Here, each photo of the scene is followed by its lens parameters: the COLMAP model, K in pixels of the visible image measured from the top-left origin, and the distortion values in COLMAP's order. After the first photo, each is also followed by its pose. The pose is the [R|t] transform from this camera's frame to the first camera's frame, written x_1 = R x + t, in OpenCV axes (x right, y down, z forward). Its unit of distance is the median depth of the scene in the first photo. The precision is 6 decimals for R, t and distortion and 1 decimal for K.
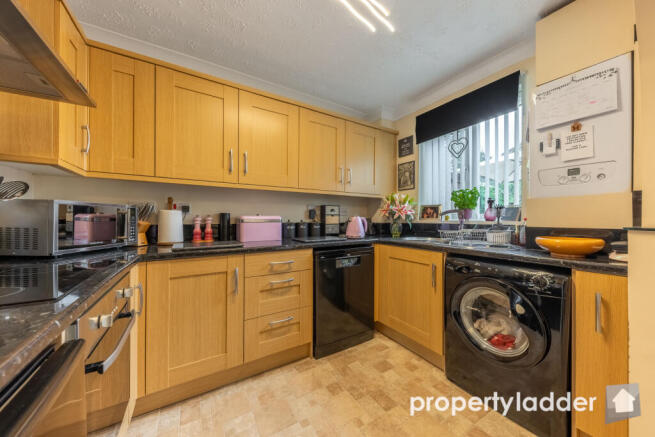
lens RADIAL K [[227.8, 0, 329.5], [0, 227.8, 218.3], [0, 0, 1]] dist [0.015879, -0.006055]
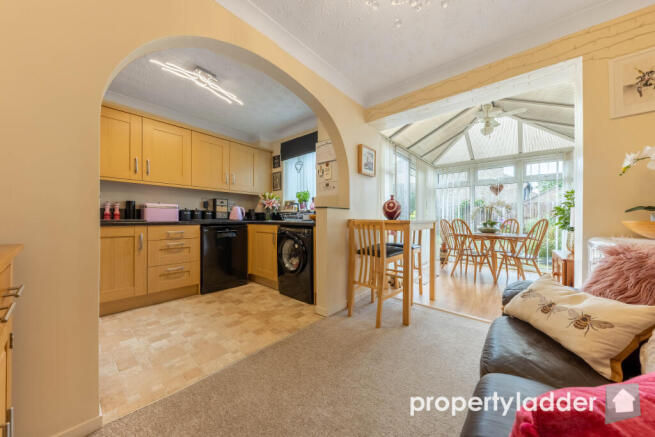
lens RADIAL K [[225.2, 0, 329.6], [0, 225.2, 222.2], [0, 0, 1]] dist [0.001385, 0.000047]
pose [[0.950814, 0.001225, 0.309760, 0.278518], [-0.006376, 0.999858, 0.015617, 0.080152], [-0.309697, -0.016824, 0.950686, -0.707293]]
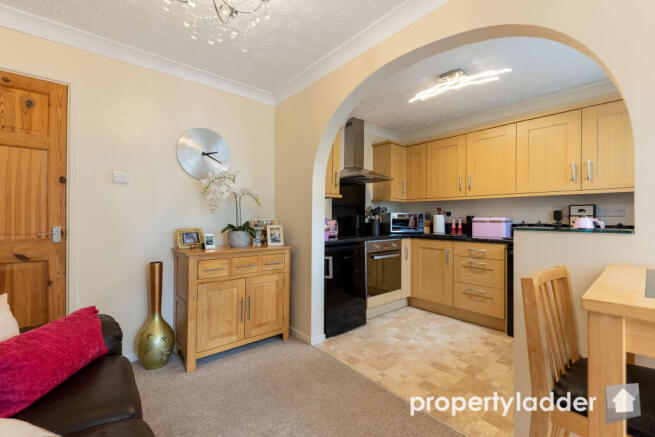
lens RADIAL K [[281.1, 0, 327.5], [0, 281.1, 218.5], [0, 0, 1]] dist [0.000626, -0.000041]
pose [[0.146354, -0.001605, -0.989231, 1.211621], [-0.004223, 0.999989, -0.002248, 0.001956], [0.989223, 0.004507, 0.146346, -0.161367]]
